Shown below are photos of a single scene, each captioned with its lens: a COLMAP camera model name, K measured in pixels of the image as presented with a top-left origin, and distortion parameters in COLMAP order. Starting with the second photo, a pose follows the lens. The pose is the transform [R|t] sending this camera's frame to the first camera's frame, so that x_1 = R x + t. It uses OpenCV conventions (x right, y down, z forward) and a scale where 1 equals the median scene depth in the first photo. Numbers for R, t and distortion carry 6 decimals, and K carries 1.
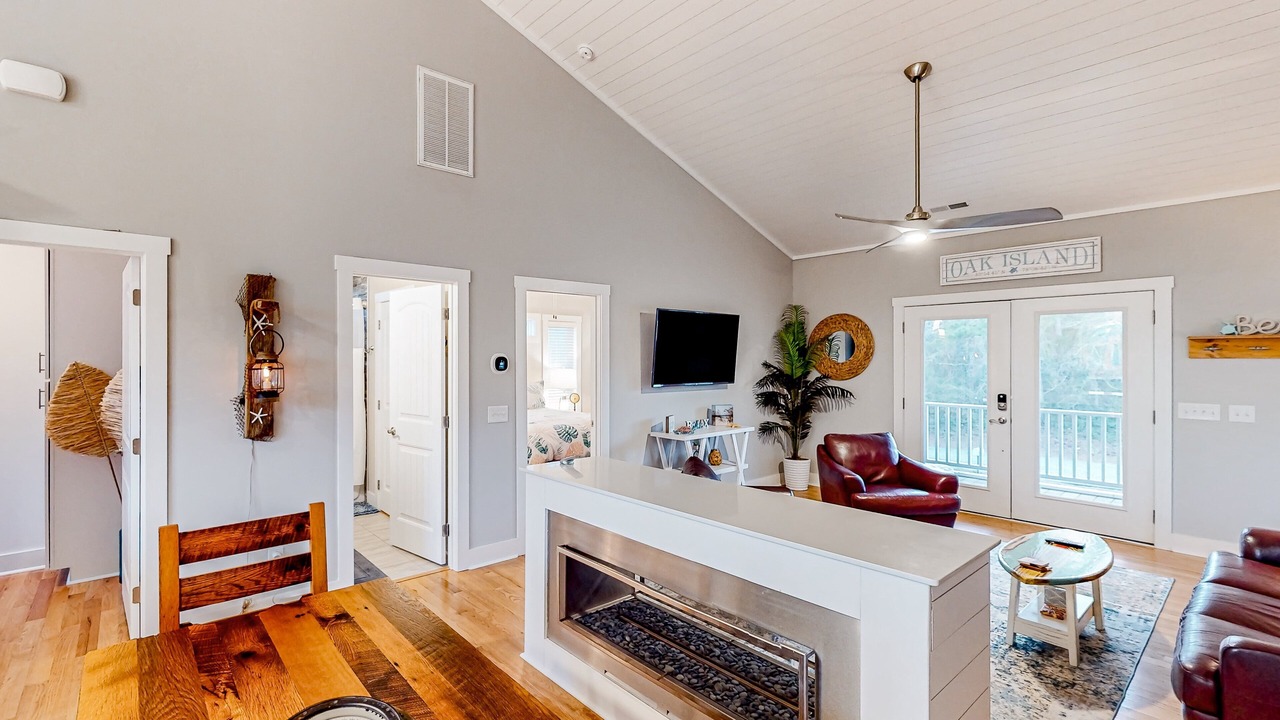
lens RADIAL K [[529.7, 0, 607.0], [0, 529.7, 357.8], [0, 0, 1]] dist [0.000247, 0.000204]
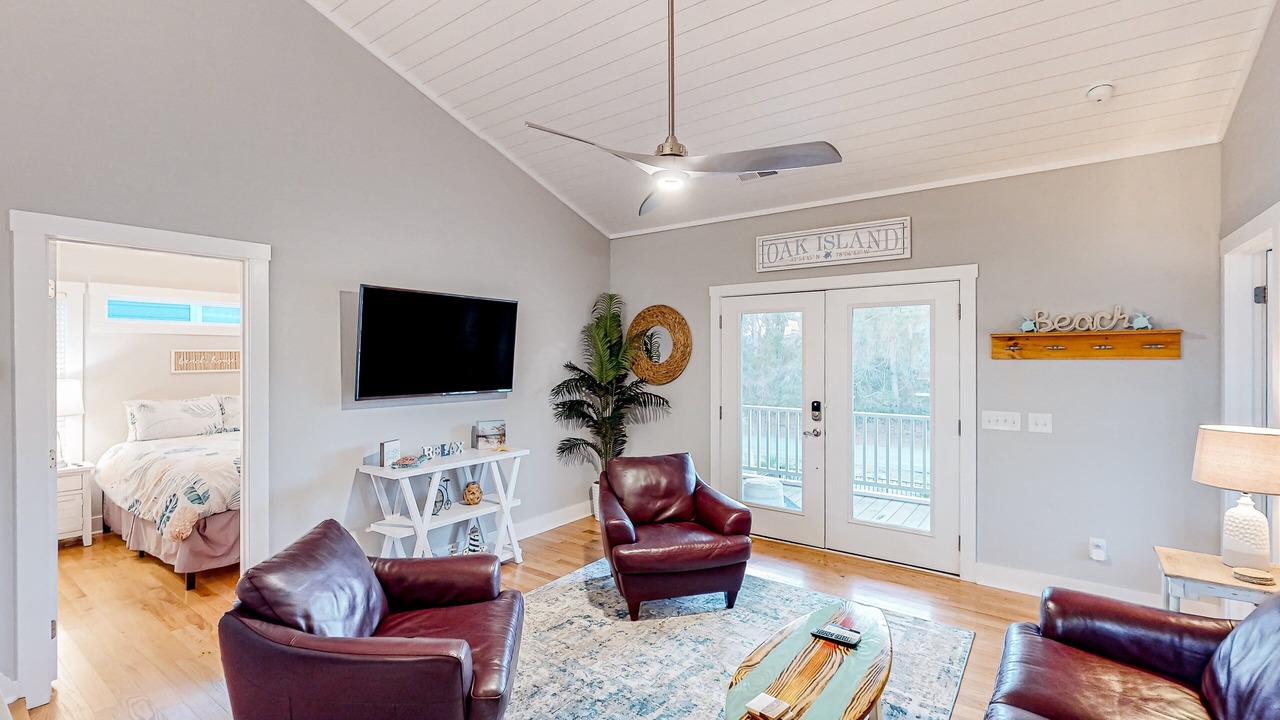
lens RADIAL K [[545.3, 0, 647.5], [0, 545.3, 357.9], [0, 0, 1]] dist [0.001828, 0.000210]
pose [[0.967365, 0.001936, 0.253378, 0.267256], [-0.001939, 0.999998, -0.000241, 0.000199], [-0.253378, -0.000258, 0.967367, 0.228400]]
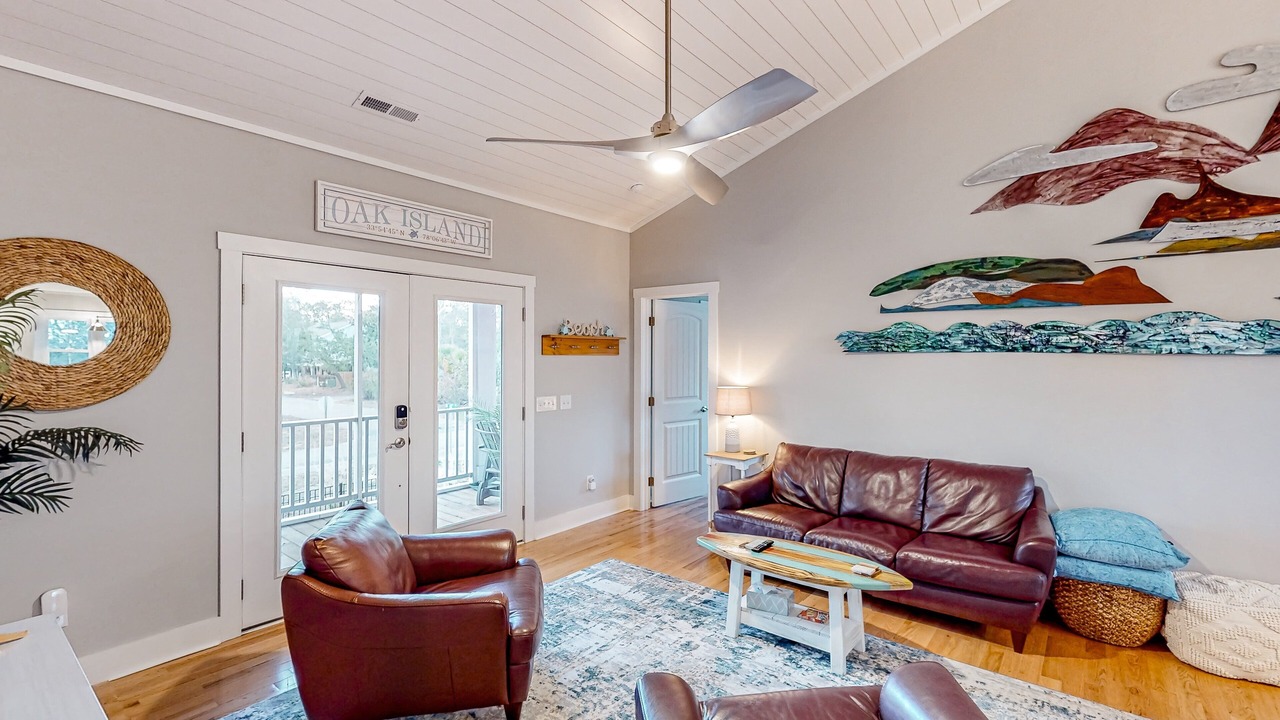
lens RADIAL K [[575.5, 0, 620.1], [0, 575.5, 358.3], [0, 0, 1]] dist [-0.000458, -0.000195]
pose [[-0.191450, -0.002491, 0.981499, -0.064639], [-0.000111, 0.999997, 0.002516, 0.003862], [-0.981502, 0.000373, -0.191449, 0.871512]]
